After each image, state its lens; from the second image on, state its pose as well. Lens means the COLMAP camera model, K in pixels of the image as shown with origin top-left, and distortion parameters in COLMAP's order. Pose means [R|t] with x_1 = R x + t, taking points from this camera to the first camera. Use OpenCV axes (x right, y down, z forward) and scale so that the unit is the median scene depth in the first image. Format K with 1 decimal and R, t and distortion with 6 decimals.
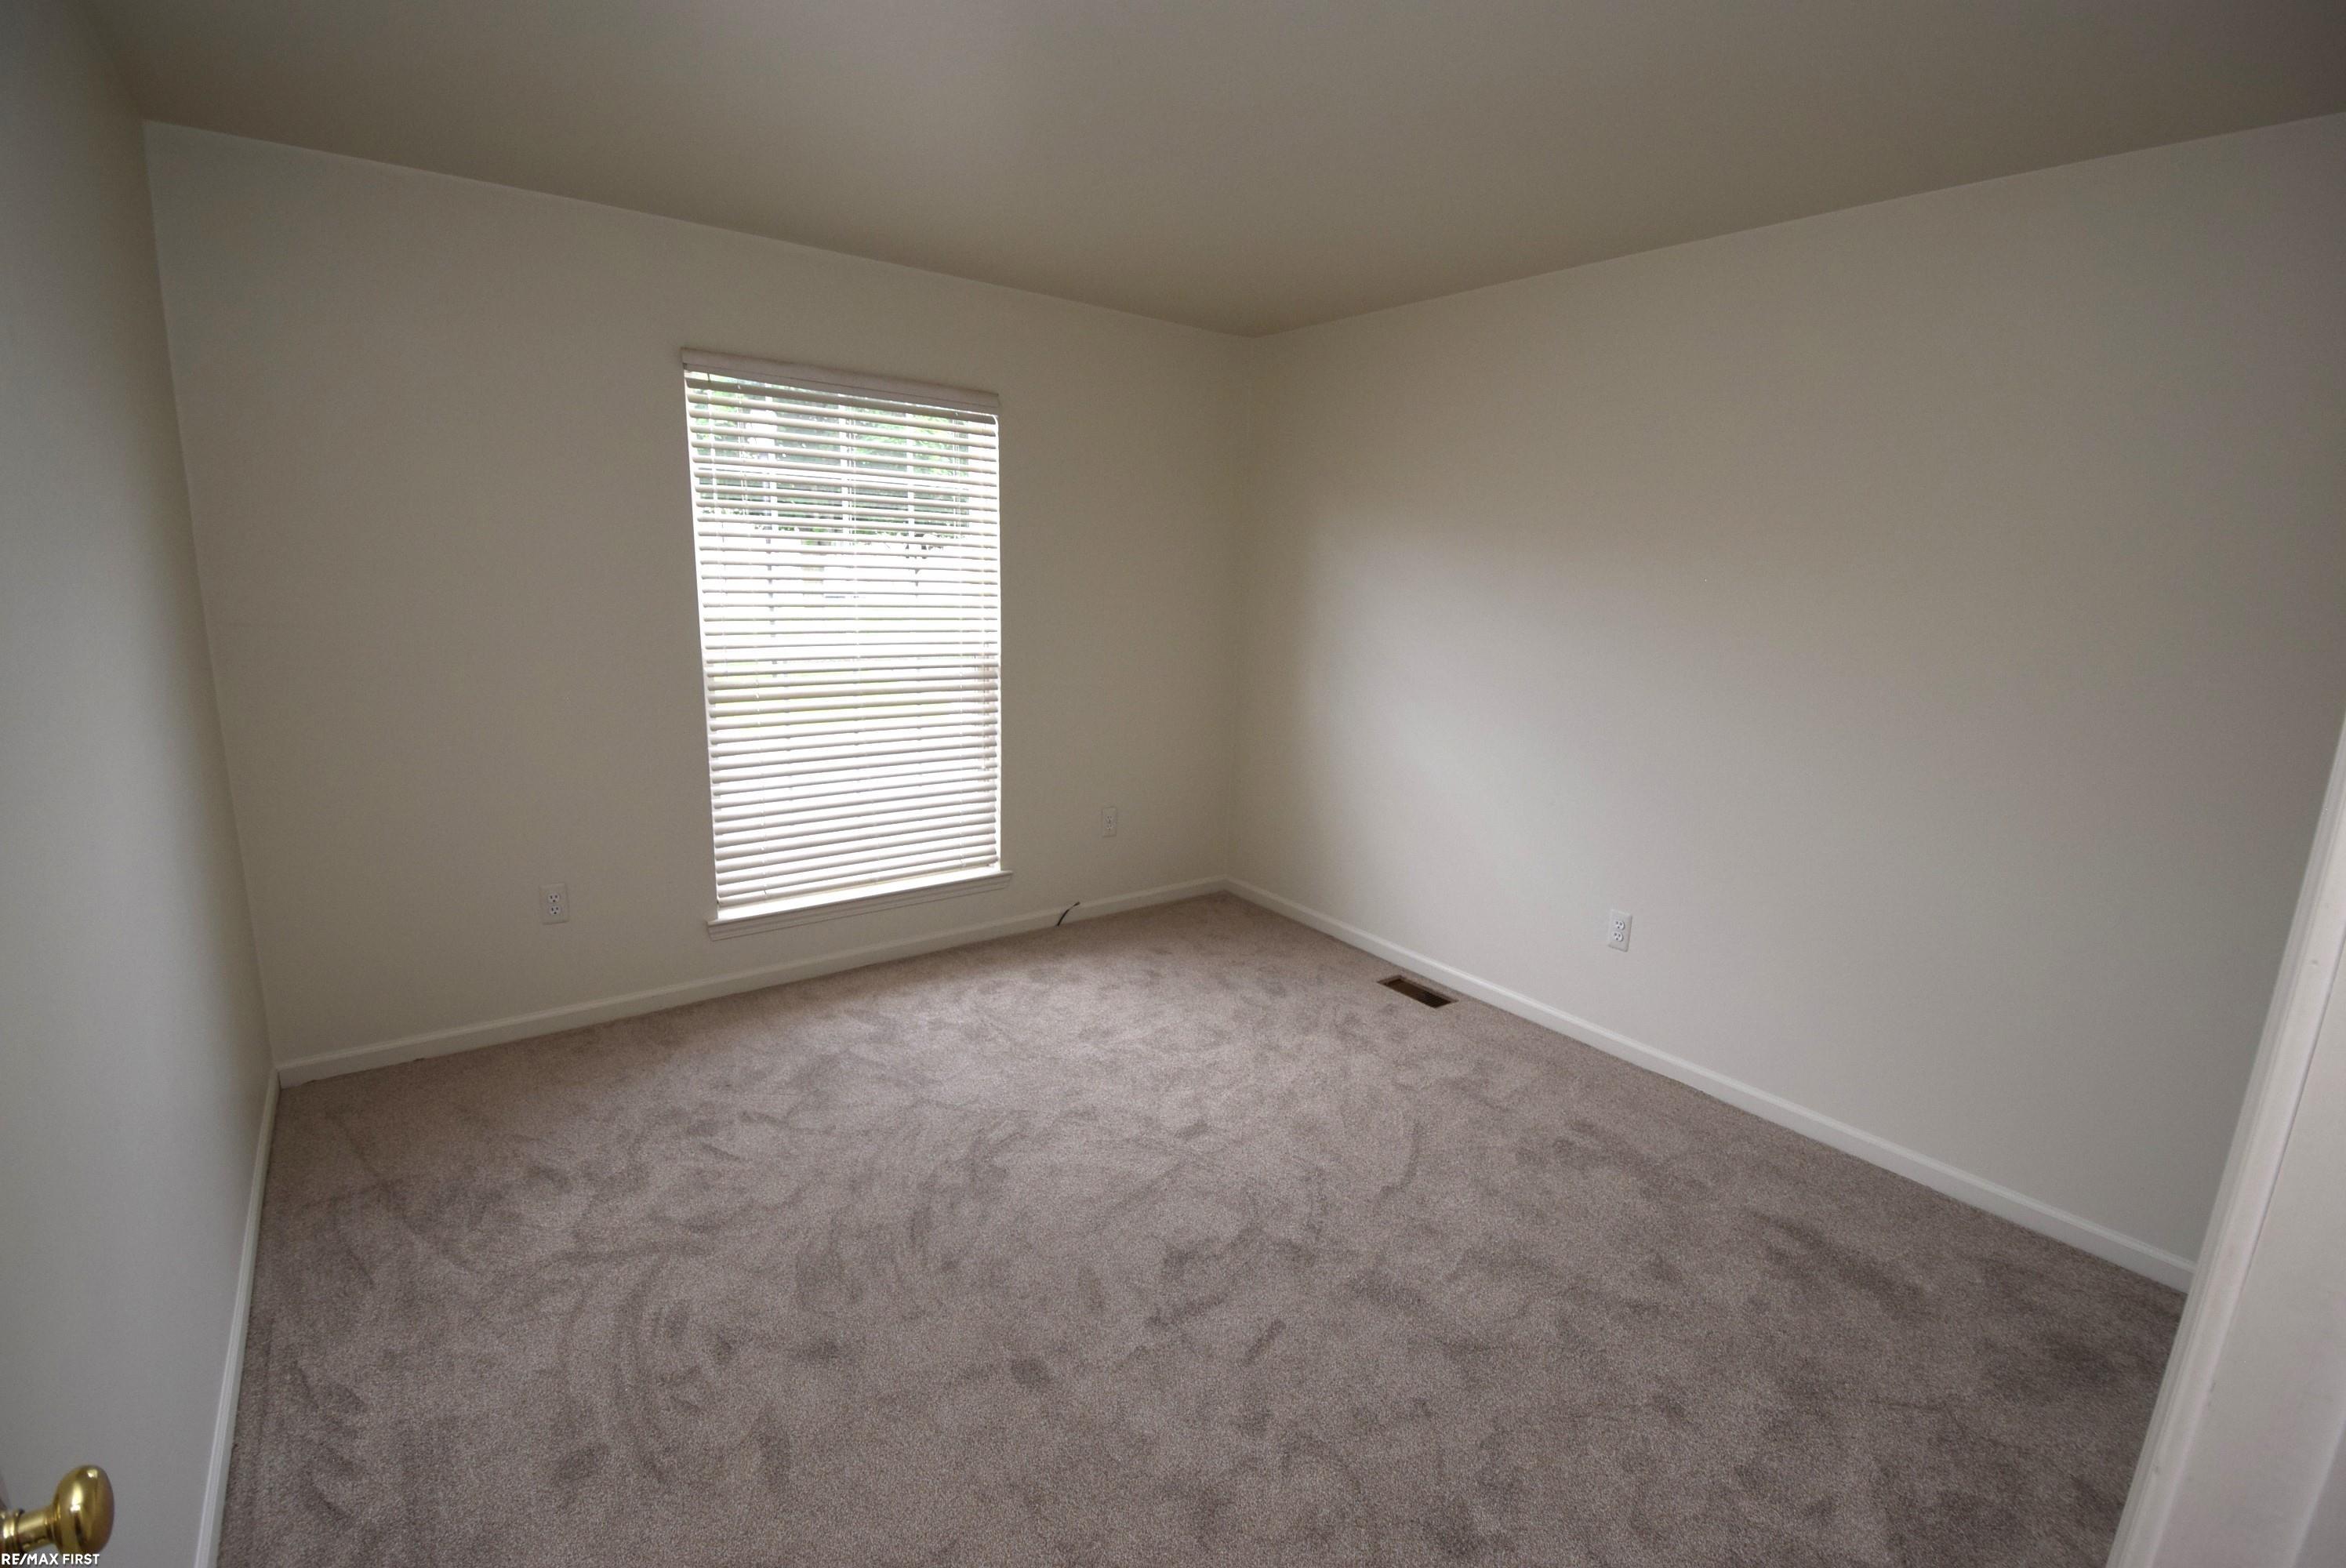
lens RADIAL K [[1054.6, 0, 1258.0], [0, 1054.6, 787.7], [0, 0, 1]] dist [0.011199, -0.018015]
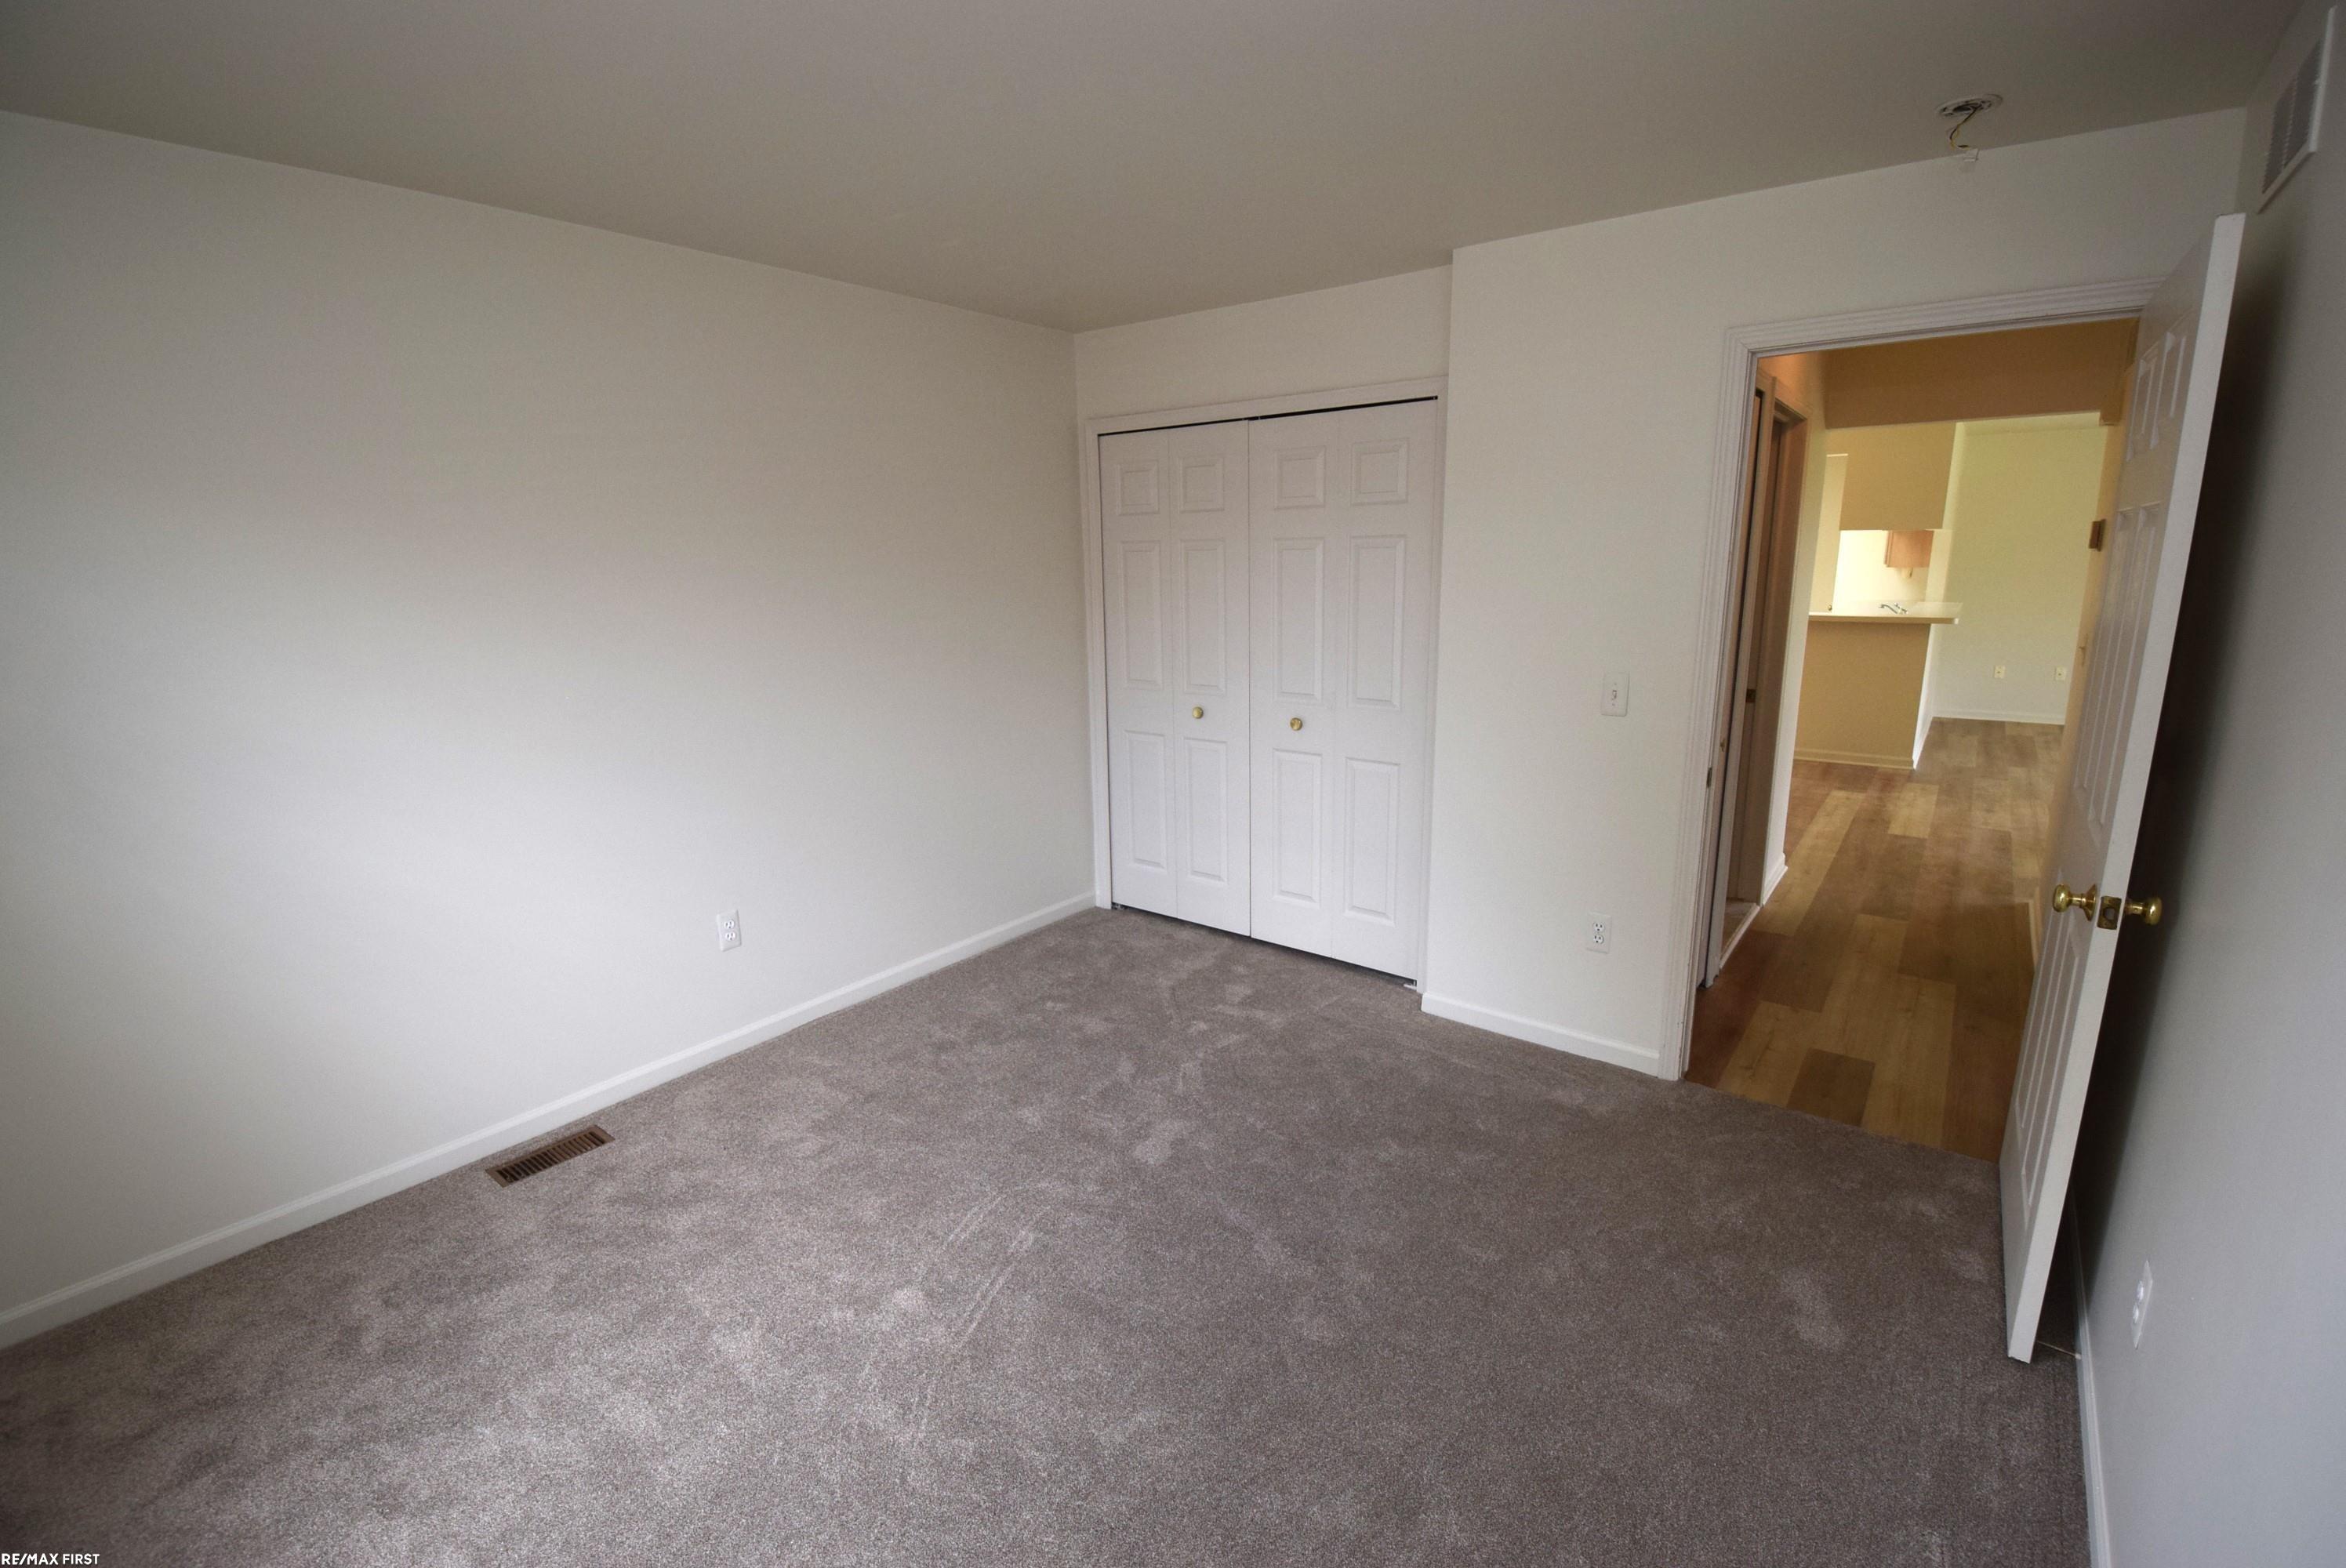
lens RADIAL K [[1031.8, 0, 1182.6], [0, 1031.8, 777.3], [0, 0, 1]] dist [0.012249, -0.019939]
pose [[-0.220948, -0.242743, 0.944594, -0.574691], [0.214486, 0.932725, 0.289862, -0.168713], [-0.951408, 0.266646, -0.154019, 0.652632]]
